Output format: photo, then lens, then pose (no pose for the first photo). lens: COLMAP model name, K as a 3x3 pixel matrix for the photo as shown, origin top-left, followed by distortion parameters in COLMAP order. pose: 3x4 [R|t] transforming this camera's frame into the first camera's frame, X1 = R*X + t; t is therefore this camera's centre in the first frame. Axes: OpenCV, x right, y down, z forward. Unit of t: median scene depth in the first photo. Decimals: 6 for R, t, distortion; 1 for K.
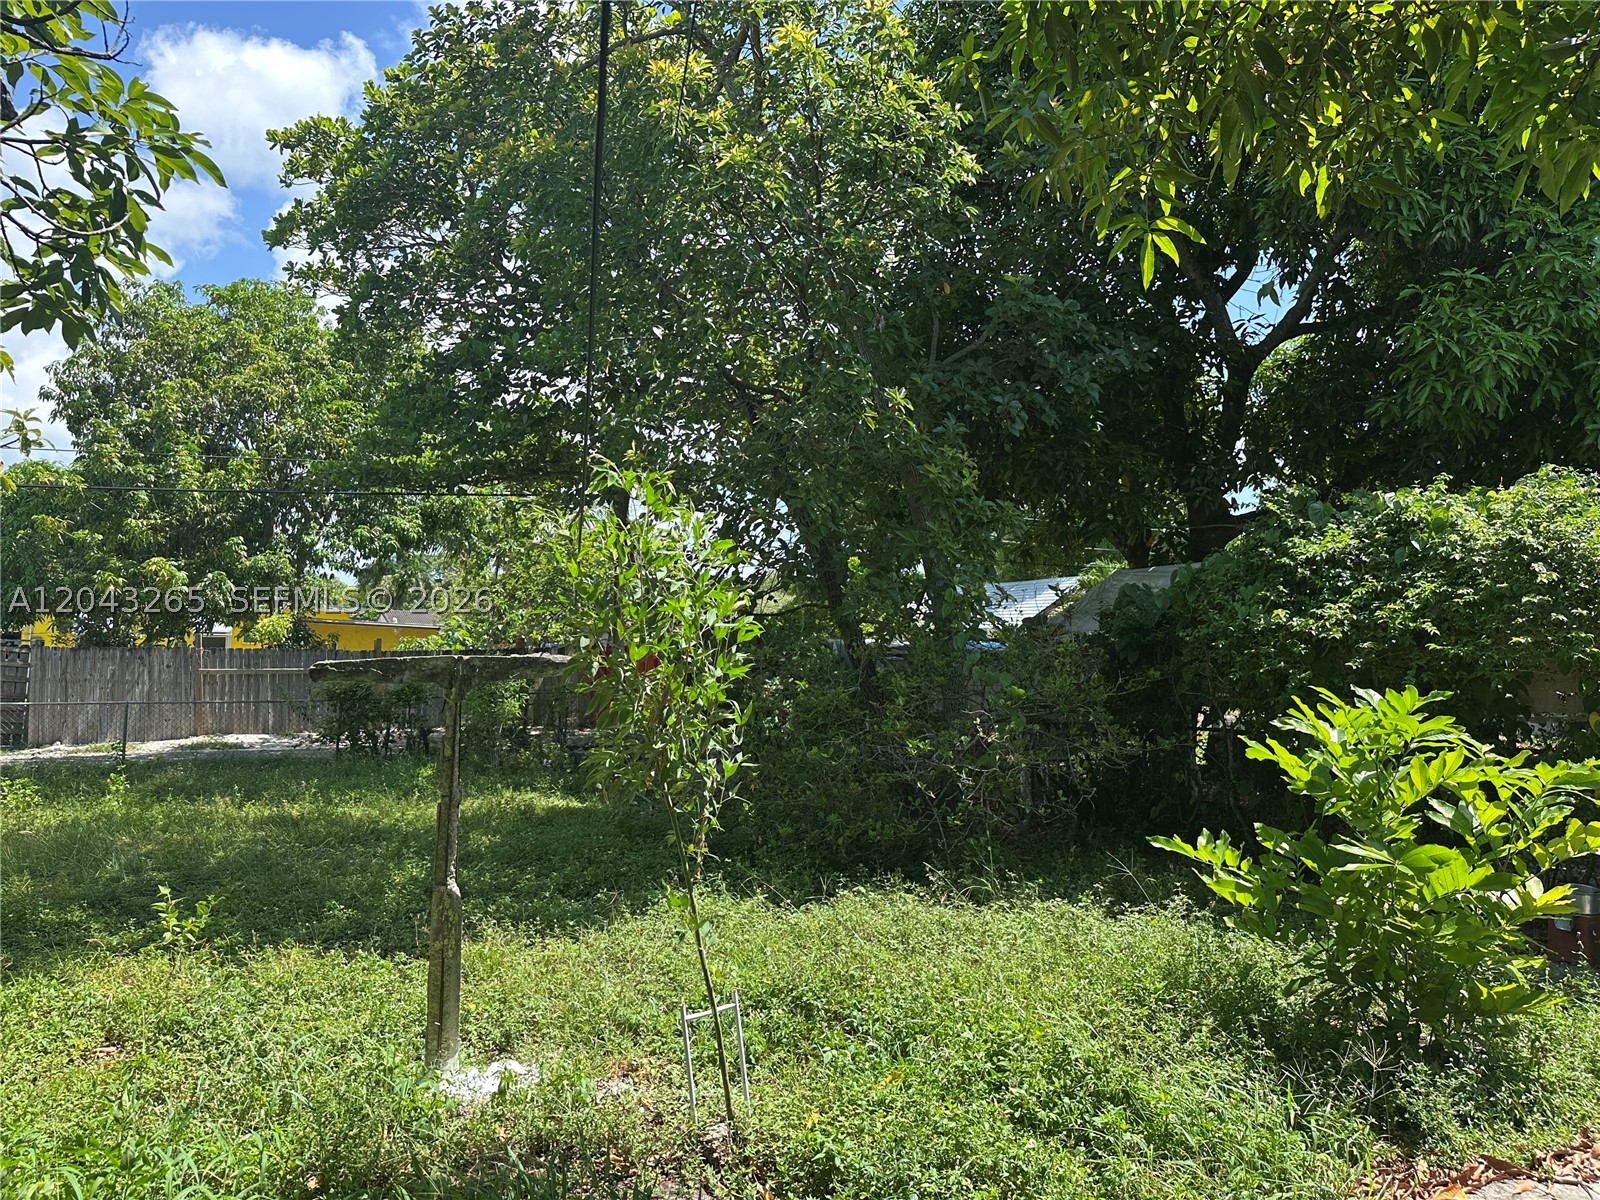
lens RADIAL K [[1087.1, 0, 800.7], [0, 1087.1, 585.0], [0, 0, 1]] dist [0.028920, -0.050322]
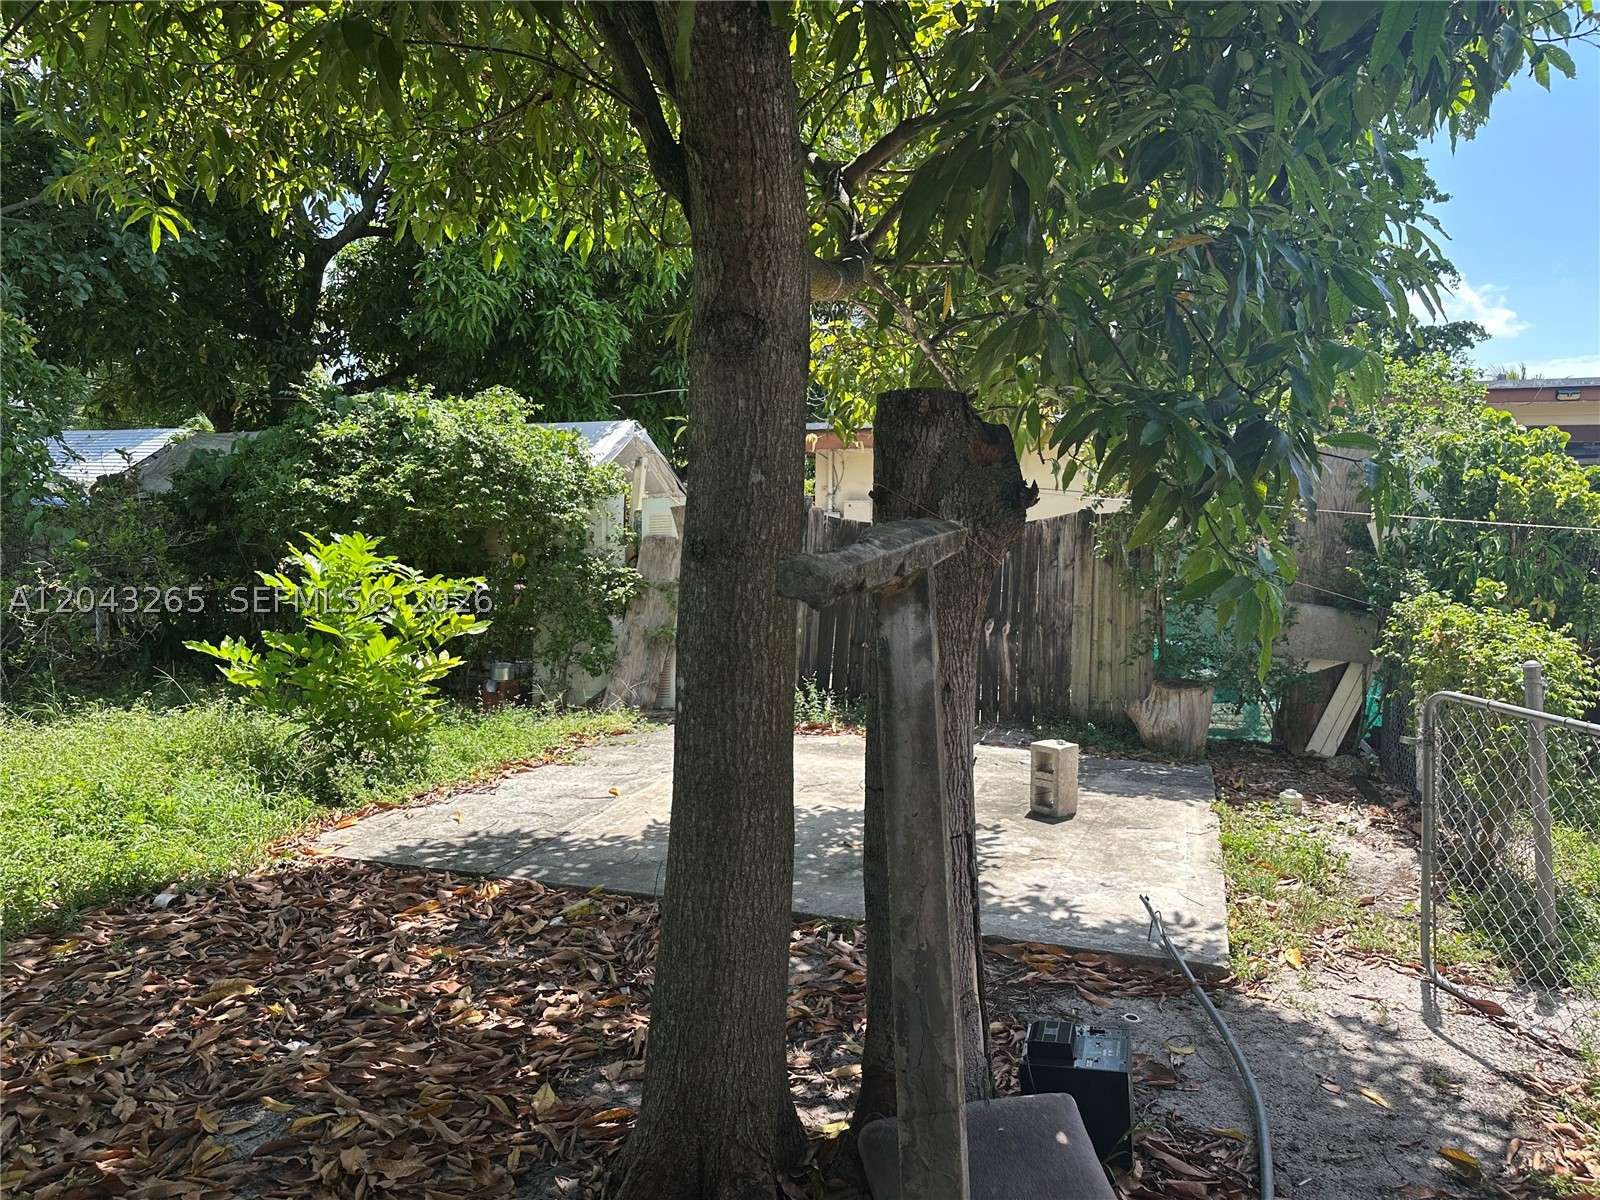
lens RADIAL K [[1099.6, 0, 800.0], [0, 1099.6, 600.0], [0, 0, 1]] dist [0.004321, -0.052547]
pose [[0.729326, -0.040177, 0.682986, -0.018492], [-0.056131, 0.991395, 0.118259, -0.012081], [-0.681860, -0.124586, 0.720795, -0.201803]]
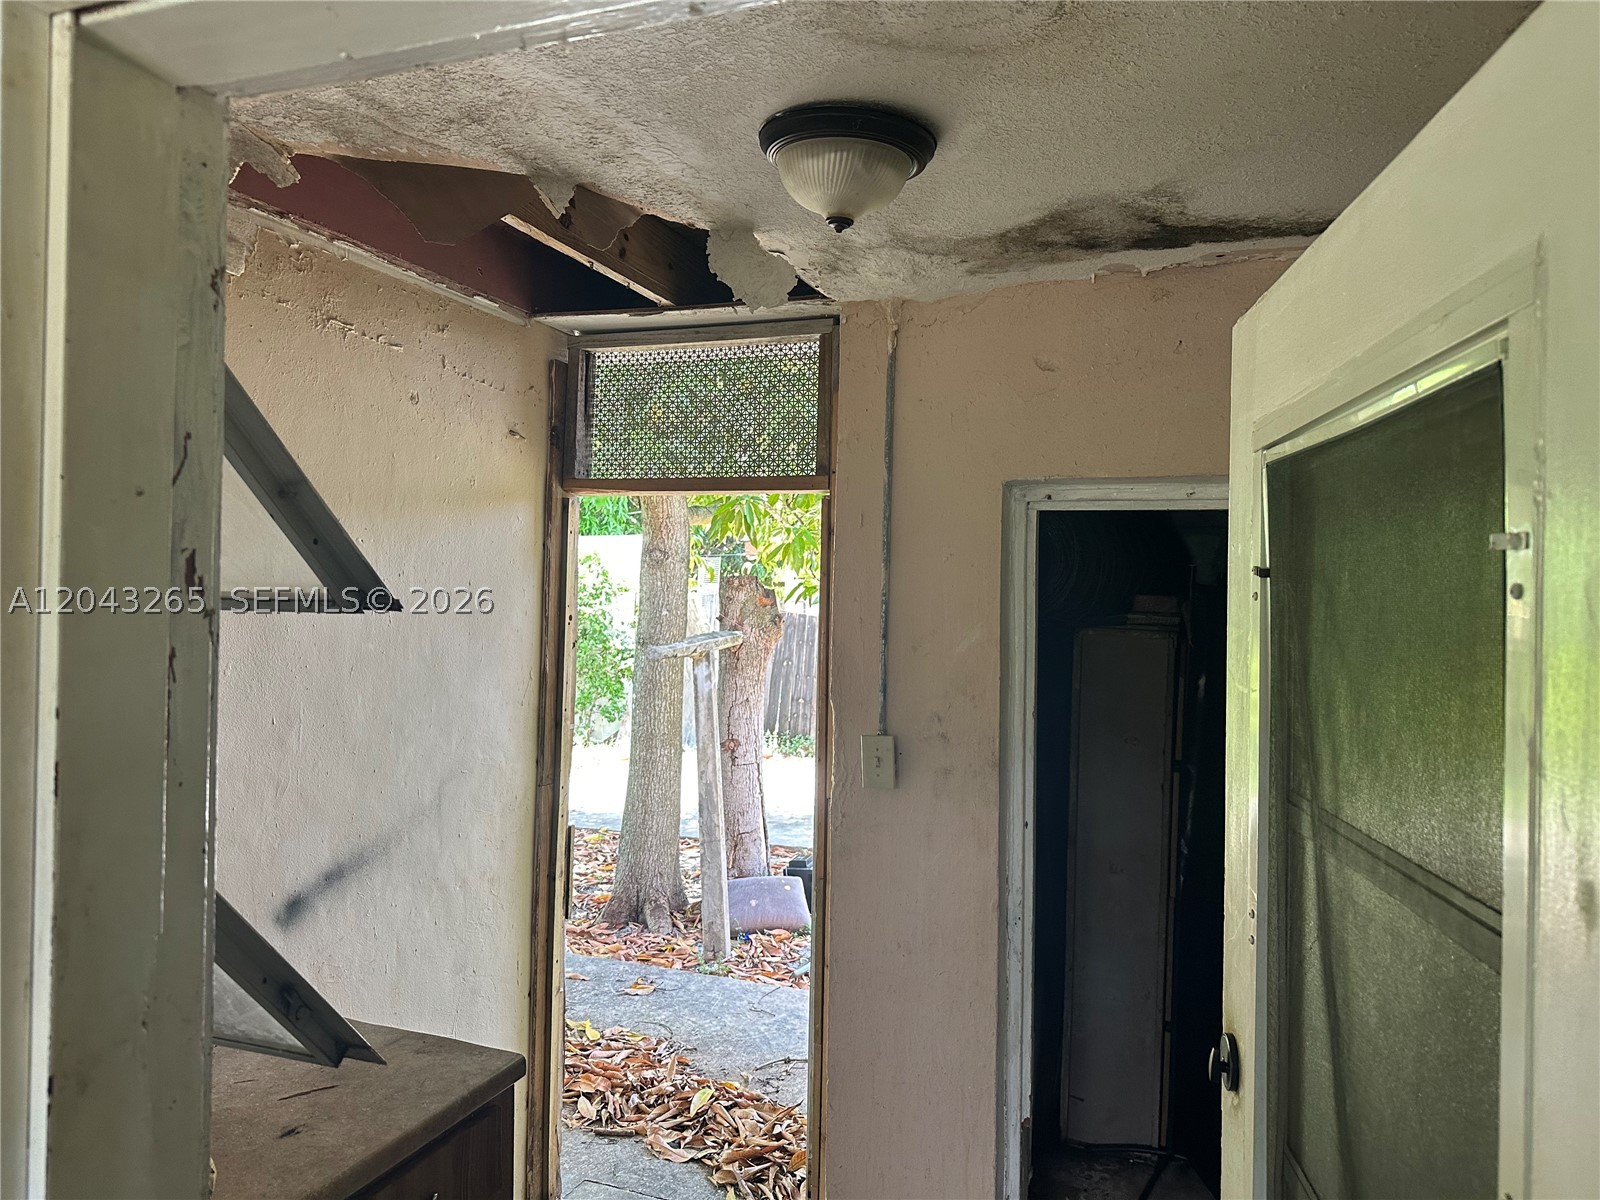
lens RADIAL K [[1099.6, 0, 800.0], [0, 1099.6, 600.0], [0, 0, 1]] dist [0.004321, -0.052547]
pose [[0.746820, 0.012756, 0.664904, -0.202466], [-0.063245, 0.996647, 0.051916, -0.051965], [-0.662012, -0.080824, 0.745122, -0.511117]]
